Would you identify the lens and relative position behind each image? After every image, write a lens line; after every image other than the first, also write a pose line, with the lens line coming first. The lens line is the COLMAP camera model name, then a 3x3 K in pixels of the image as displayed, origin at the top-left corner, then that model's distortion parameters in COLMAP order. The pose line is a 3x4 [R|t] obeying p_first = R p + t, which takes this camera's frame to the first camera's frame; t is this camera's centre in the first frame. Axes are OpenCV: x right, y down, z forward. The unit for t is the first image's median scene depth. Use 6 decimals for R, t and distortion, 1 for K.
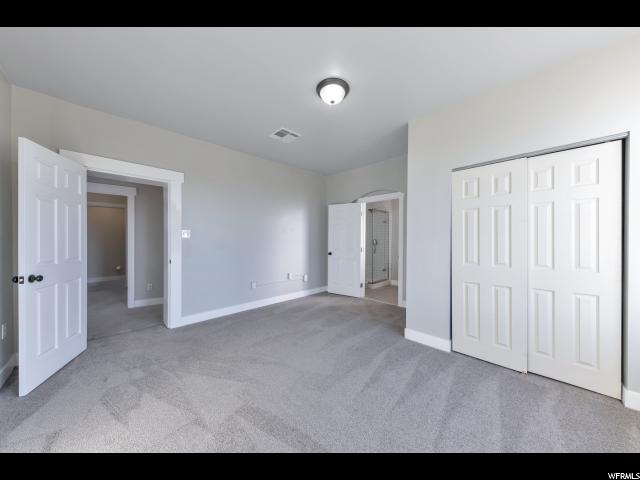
lens RADIAL K [[221.0, 0, 315.5], [0, 221.0, 239.1], [0, 0, 1]] dist [0.016437, -0.000144]
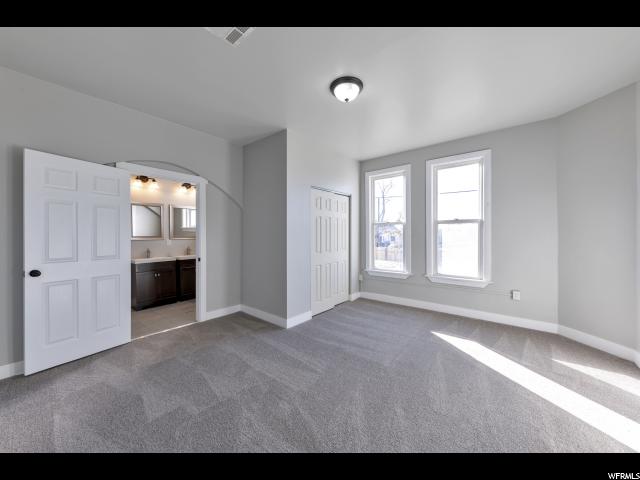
lens RADIAL K [[238.8, 0, 320.1], [0, 238.8, 242.5], [0, 0, 1]] dist [0.002302, 0.000082]
pose [[-0.102491, -0.021958, 0.994492, -0.521269], [0.007854, 0.999707, 0.022882, 0.002259], [-0.994703, 0.010156, -0.102288, 0.666344]]
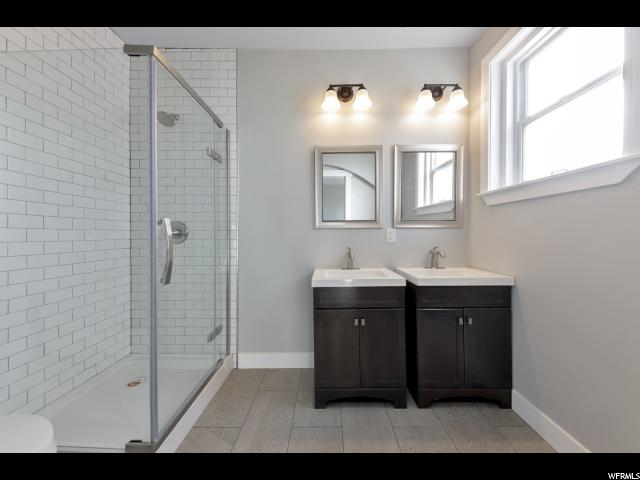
lens RADIAL K [[221.0, 0, 321.0], [0, 221.0, 238.2], [0, 0, 1]] dist [0.016437, -0.000144]
pose [[0.712200, -0.004399, 0.701963, 0.319125], [0.001303, 0.999987, 0.004945, 0.031406], [-0.701975, -0.002607, 0.712197, 1.068349]]
